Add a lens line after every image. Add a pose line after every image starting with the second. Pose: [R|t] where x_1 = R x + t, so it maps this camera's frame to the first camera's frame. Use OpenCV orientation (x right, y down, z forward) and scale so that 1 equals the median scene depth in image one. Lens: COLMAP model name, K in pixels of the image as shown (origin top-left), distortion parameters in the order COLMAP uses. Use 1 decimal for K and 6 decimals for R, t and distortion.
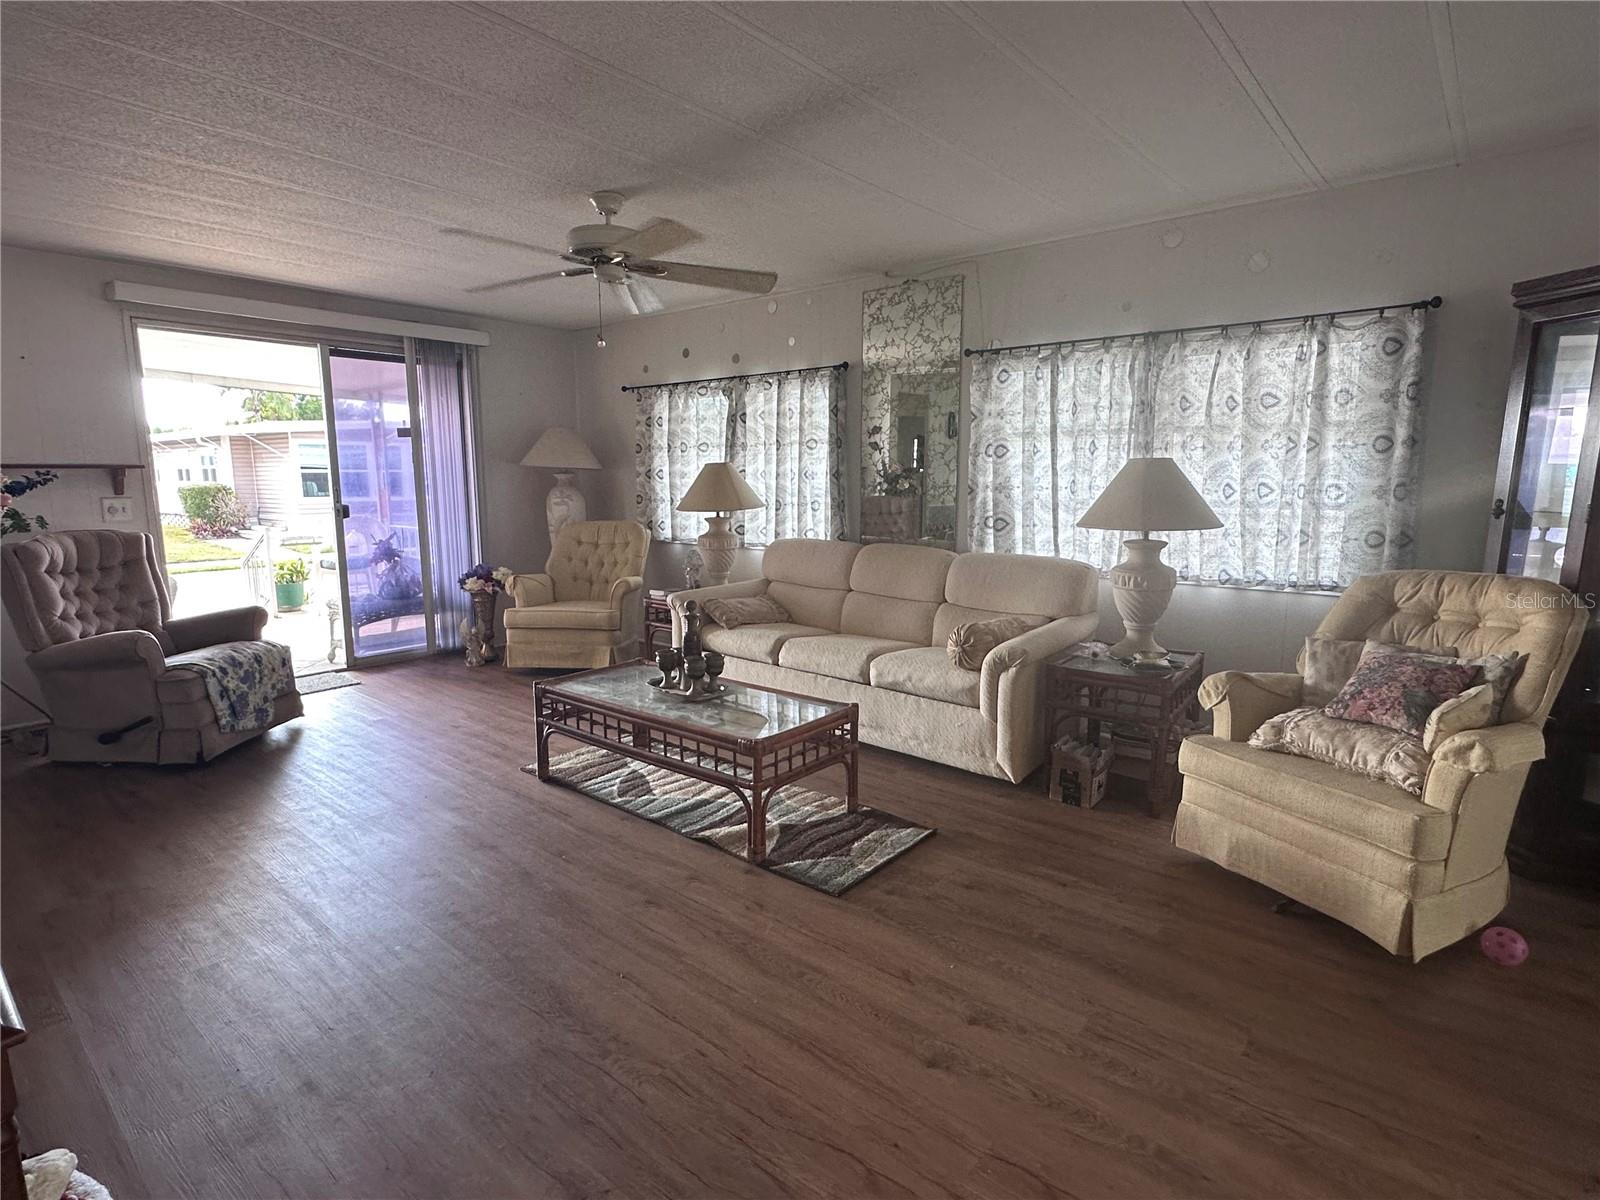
lens RADIAL K [[831.0, 0, 800.0], [0, 831.0, 600.0], [0, 0, 1]] dist [-0.001593, 0.000051]
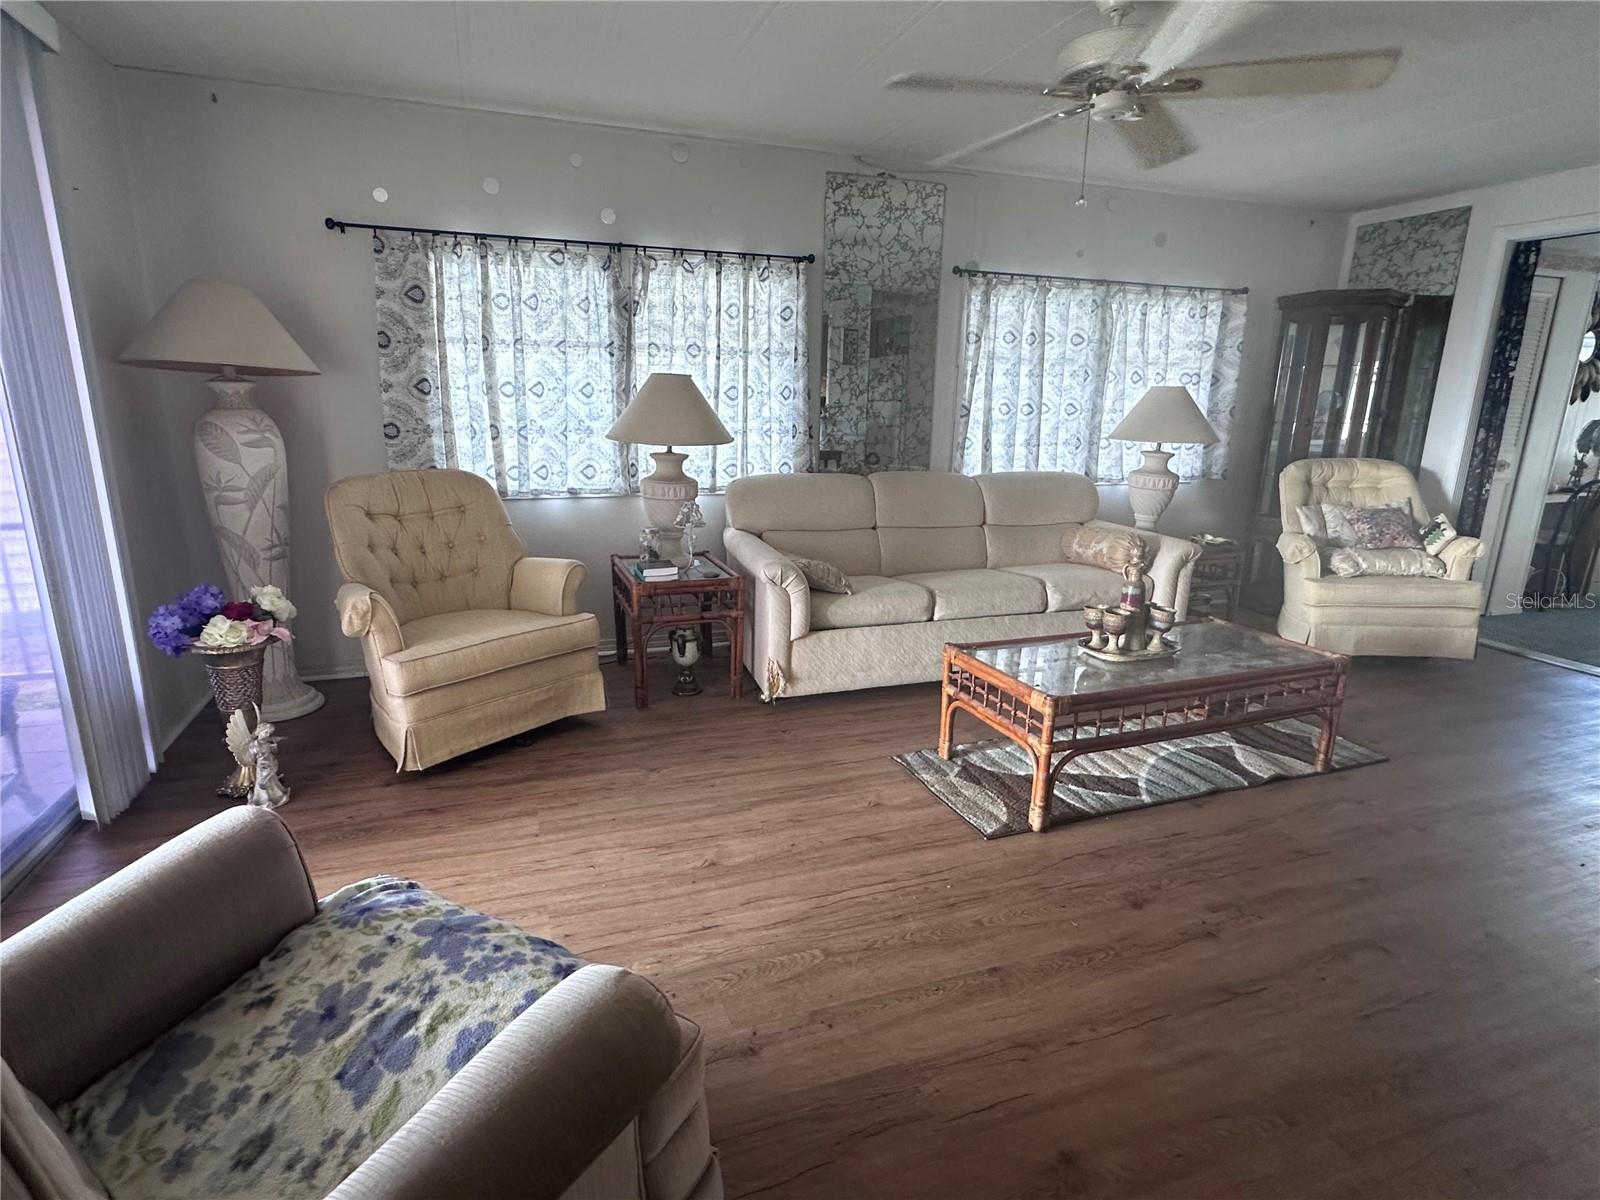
lens RADIAL K [[831.0, 0, 800.0], [0, 831.0, 600.0], [0, 0, 1]] dist [-0.001593, 0.000051]
pose [[0.495388, -0.199673, 0.845412, -0.865914], [0.115155, 0.979729, 0.163919, -0.105146], [-0.861005, 0.016150, 0.508340, 0.720034]]
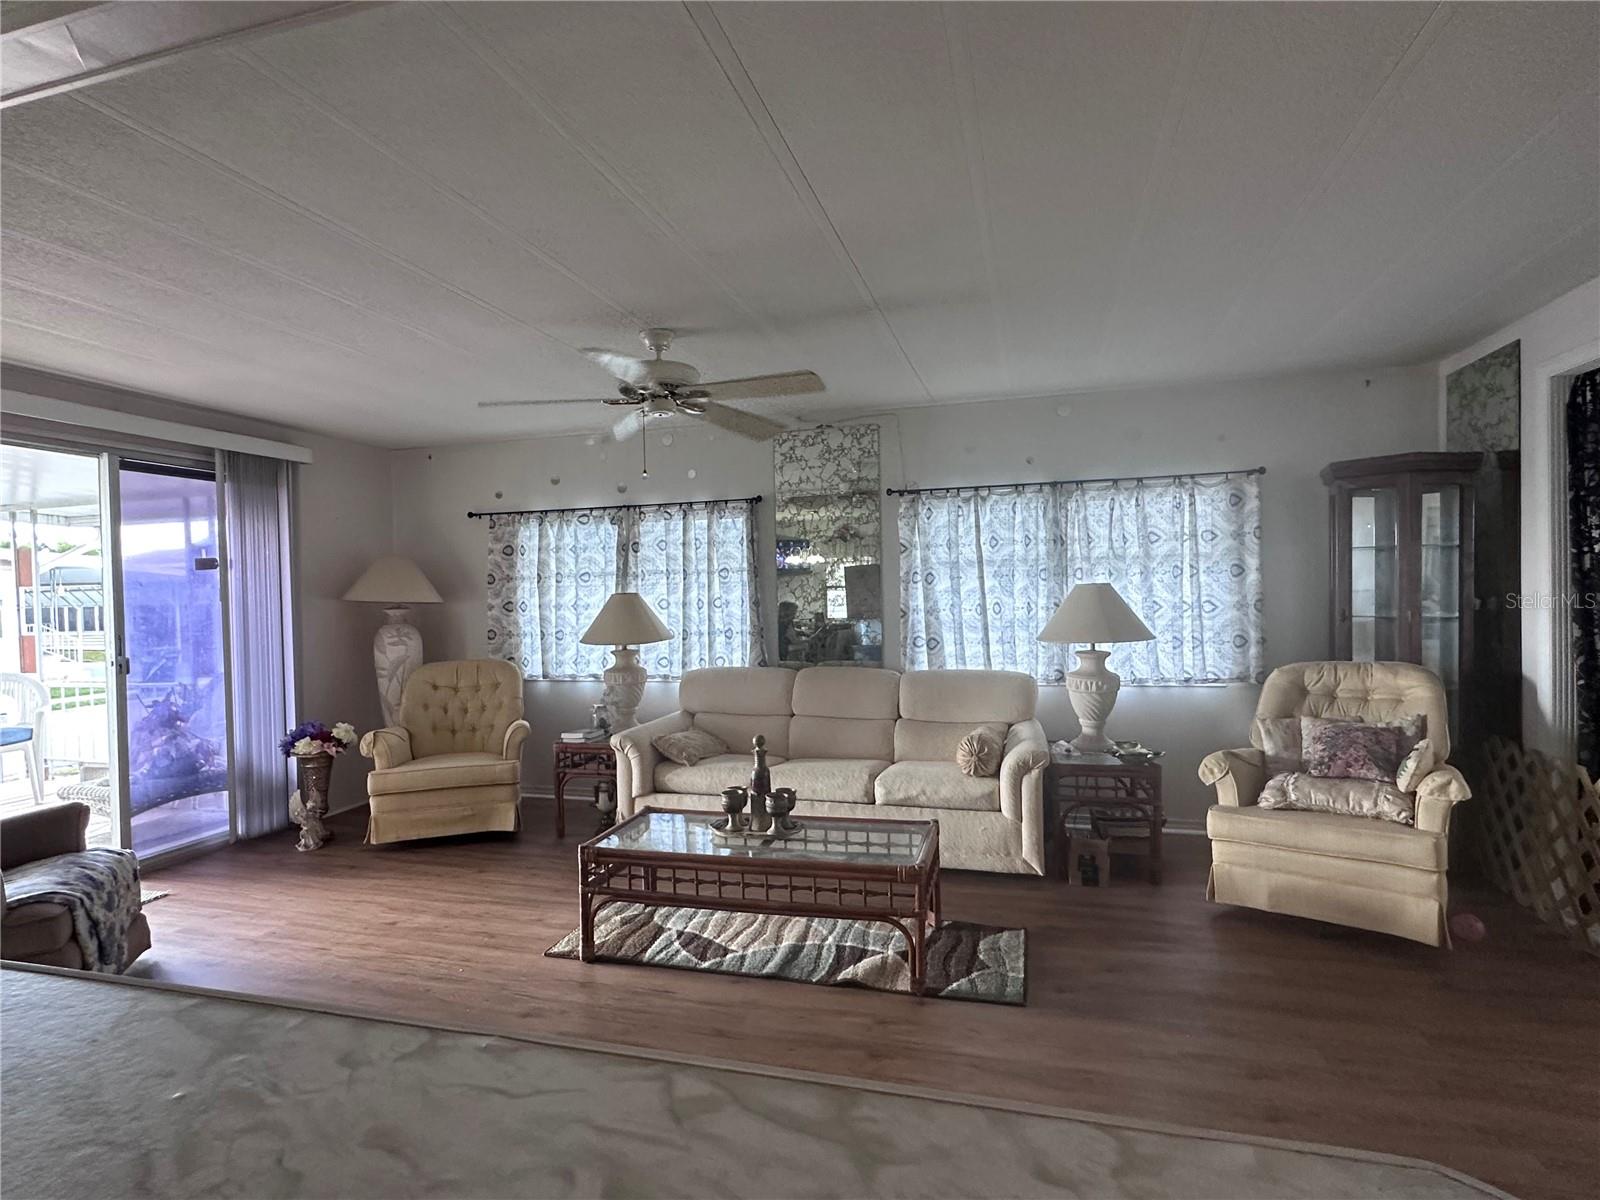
lens RADIAL K [[838.6, 0, 800.0], [0, 838.6, 600.0], [0, 0, 1]] dist [-0.002617, -0.000107]
pose [[0.909520, -0.024484, 0.414938, -0.409553], [0.084382, 0.988353, -0.126640, -0.023243], [-0.407005, 0.150195, 0.900993, 0.060054]]
